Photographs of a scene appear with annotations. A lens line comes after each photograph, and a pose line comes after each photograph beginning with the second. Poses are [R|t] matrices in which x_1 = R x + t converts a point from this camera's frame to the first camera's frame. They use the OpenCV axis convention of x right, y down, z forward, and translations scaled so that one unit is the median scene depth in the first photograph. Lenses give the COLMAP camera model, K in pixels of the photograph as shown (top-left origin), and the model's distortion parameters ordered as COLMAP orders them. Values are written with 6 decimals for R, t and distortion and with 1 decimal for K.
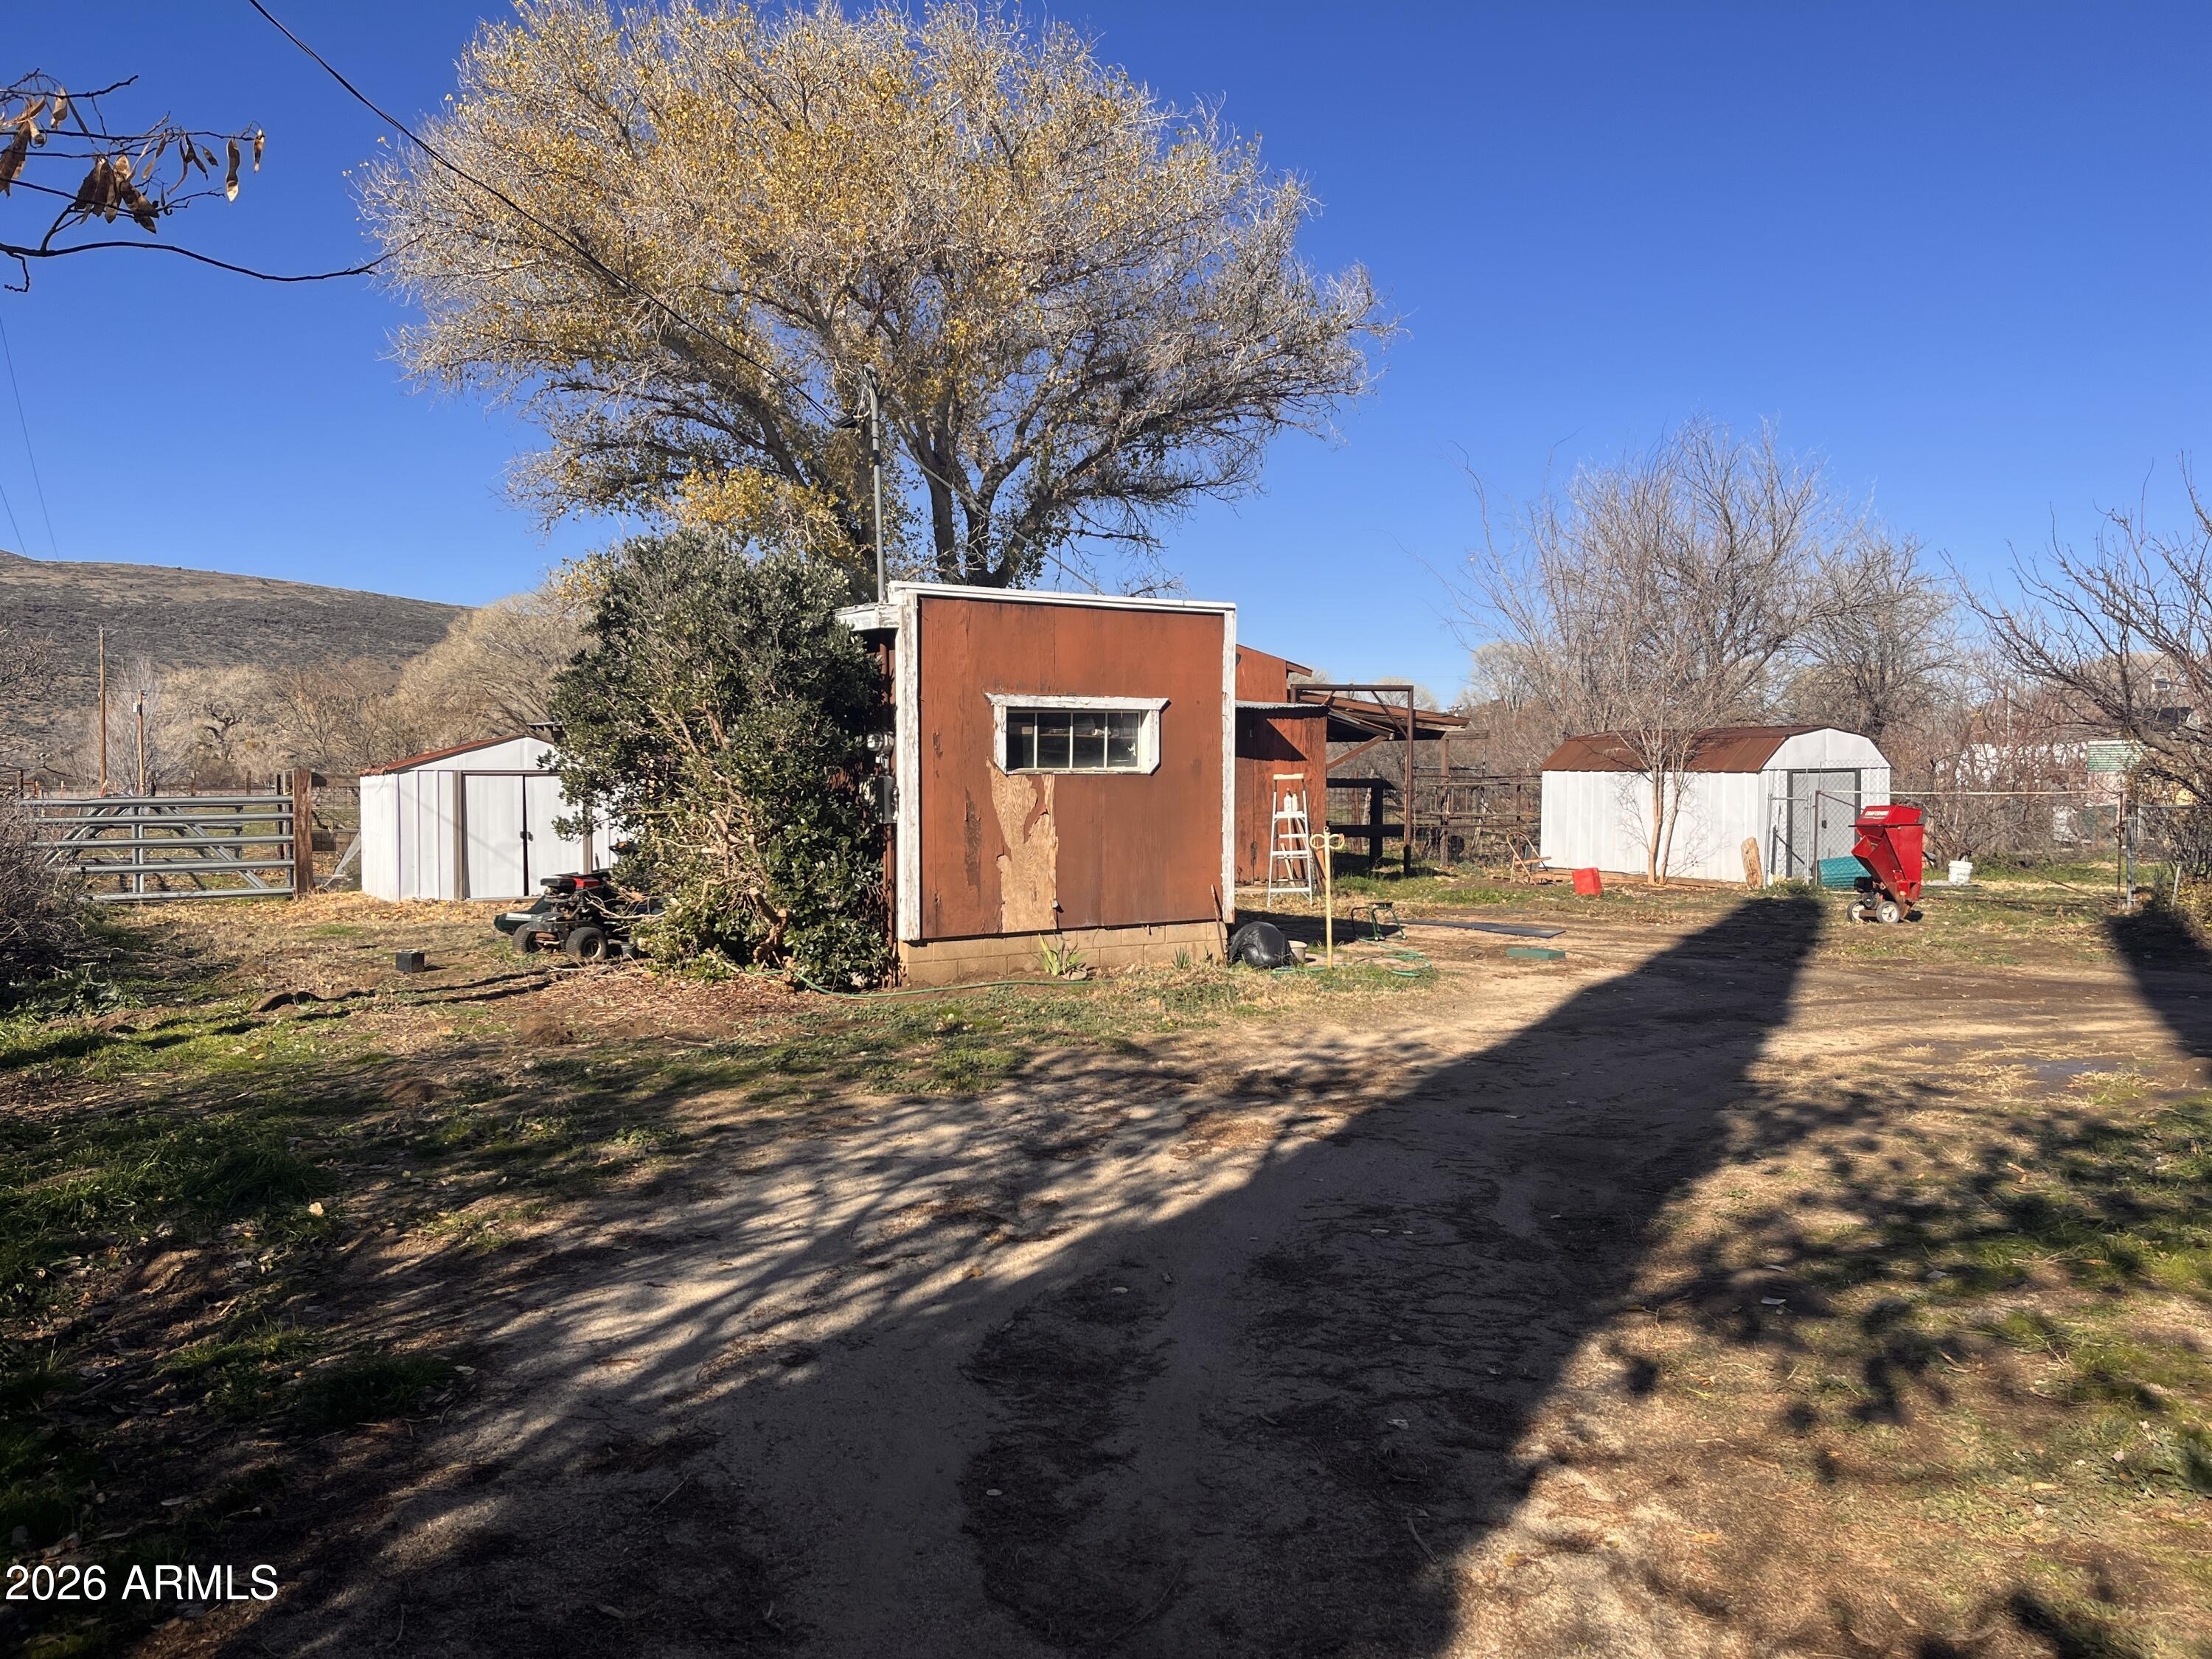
lens RADIAL K [[1674.4, 0, 1106.3], [0, 1674.4, 830.7], [0, 0, 1]] dist [0.050848, -0.073919]
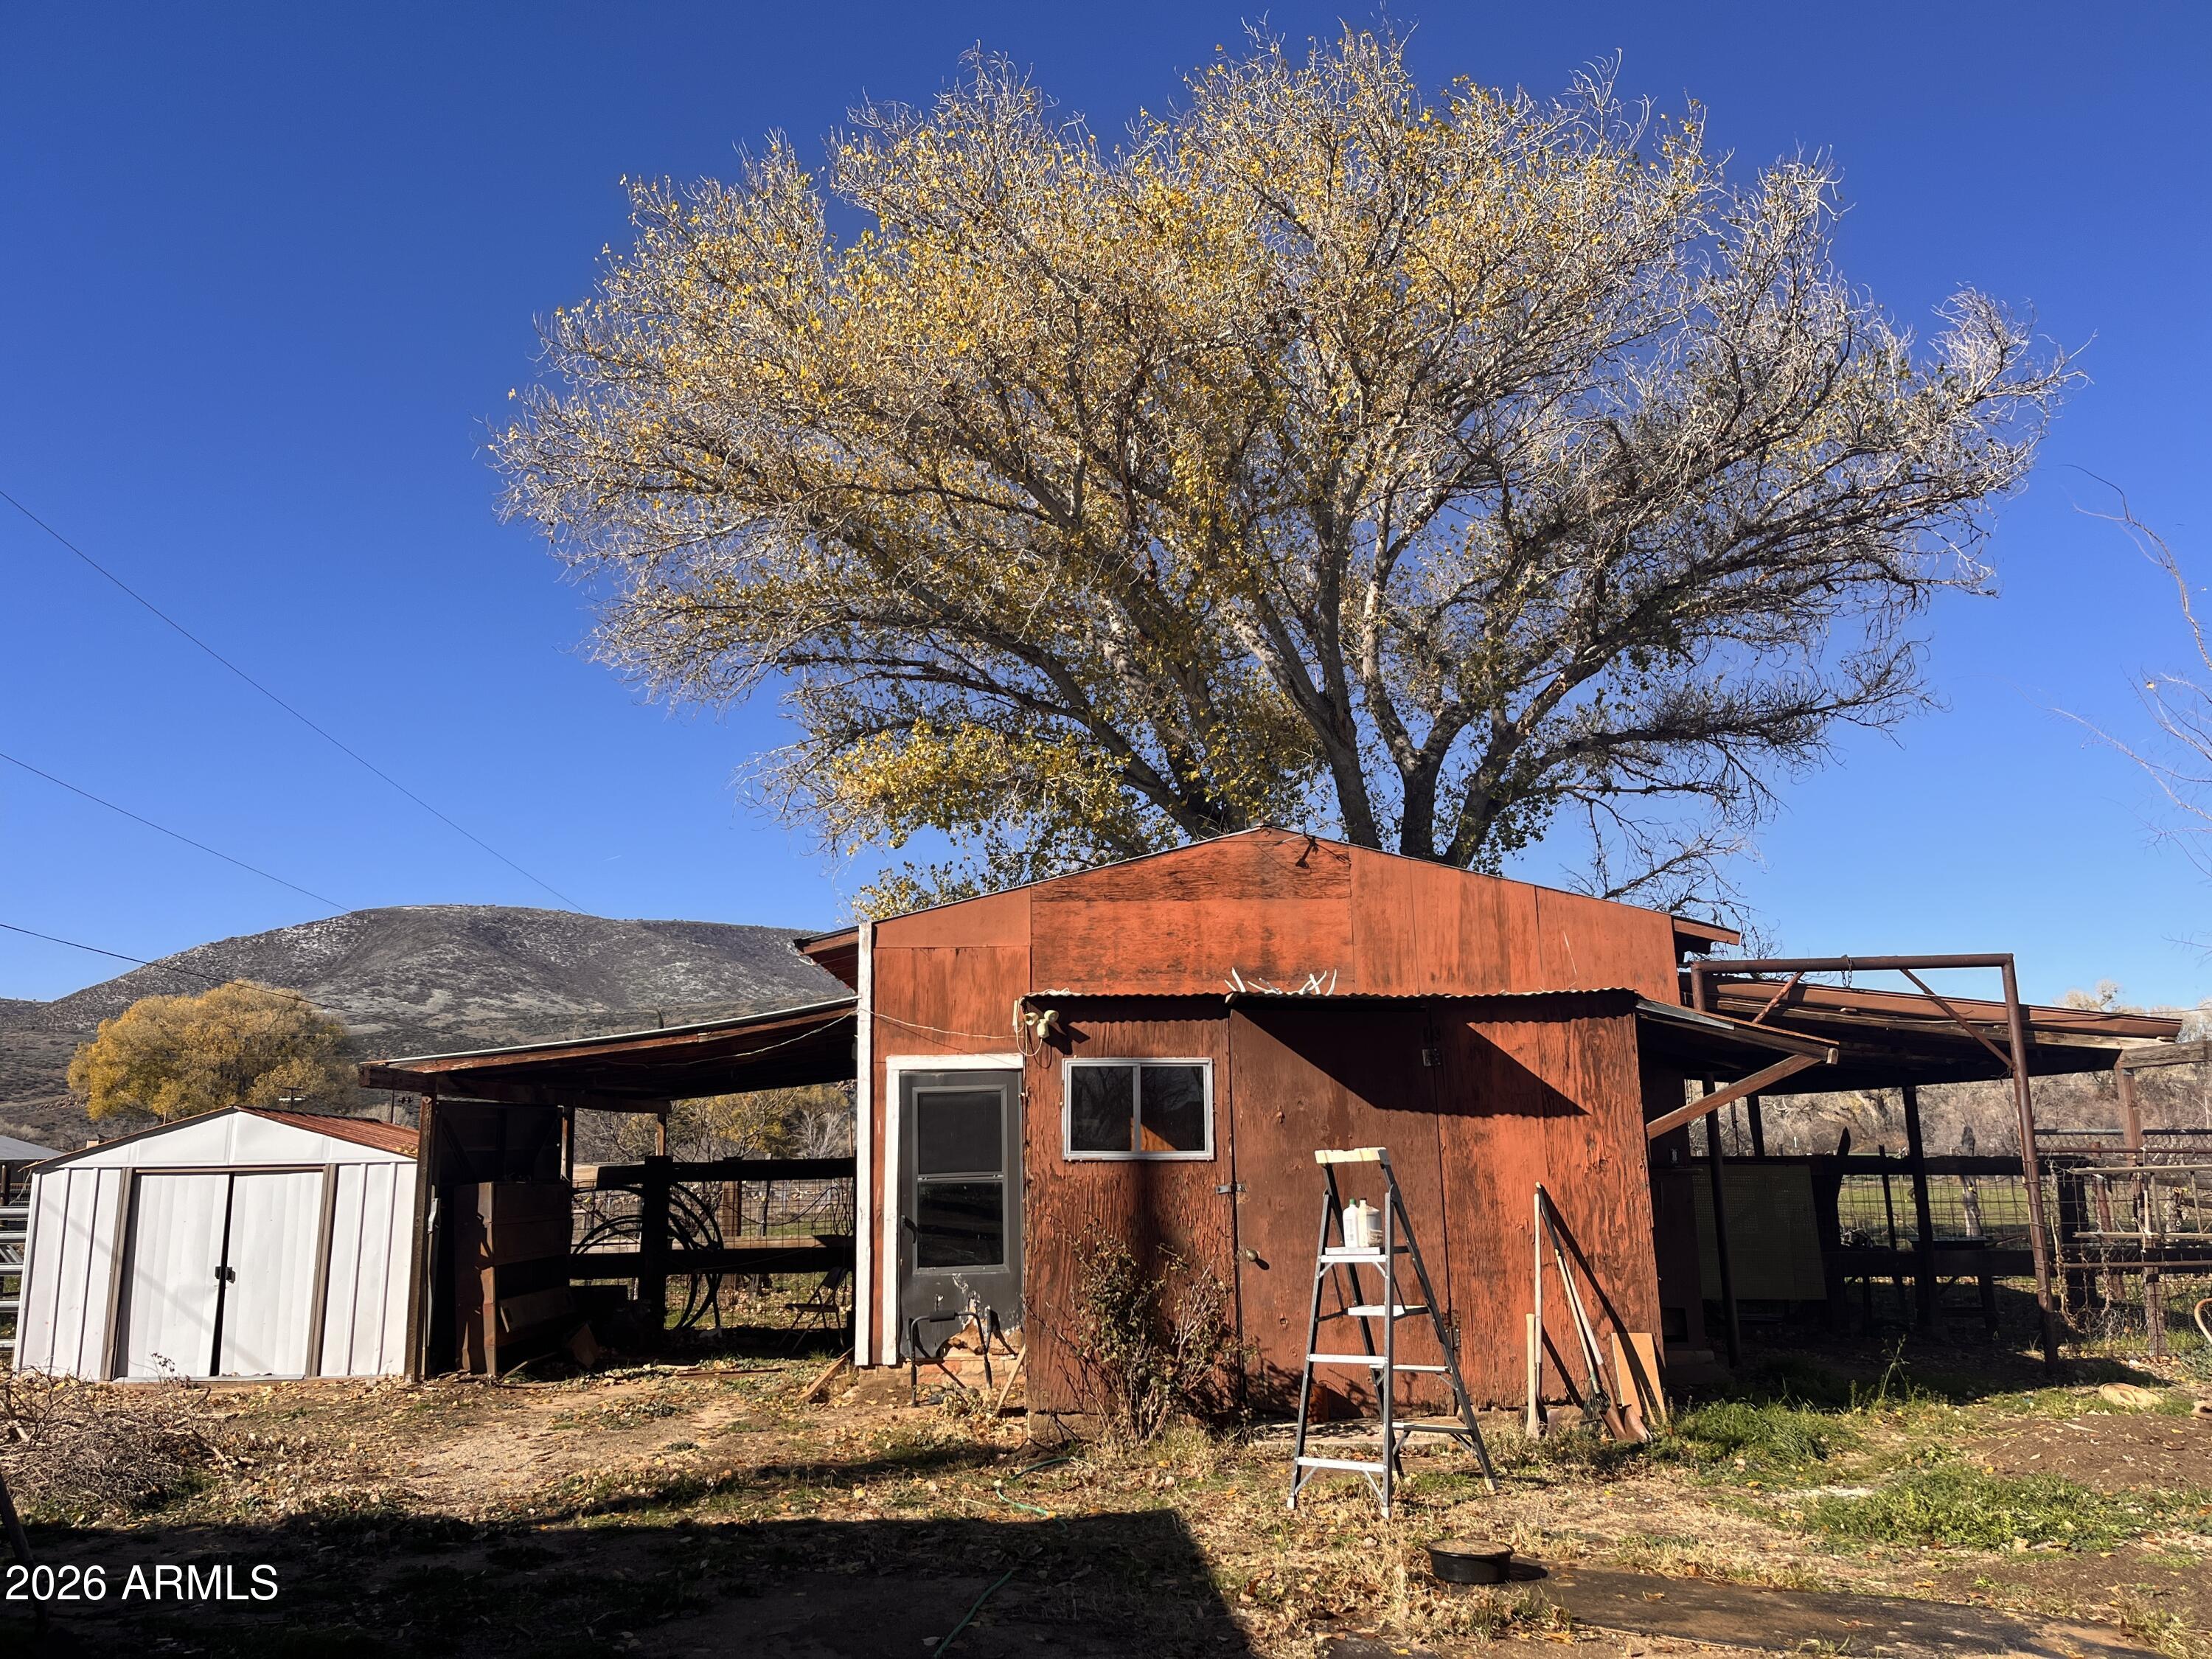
lens RADIAL K [[1674.4, 0, 1110.1], [0, 1674.4, 828.2], [0, 0, 1]] dist [0.050848, -0.073919]
pose [[0.866111, -0.110326, -0.487524, 0.199322], [-0.002766, 0.974265, -0.225389, -0.013536], [0.499843, 0.196560, 0.843517, 0.470161]]
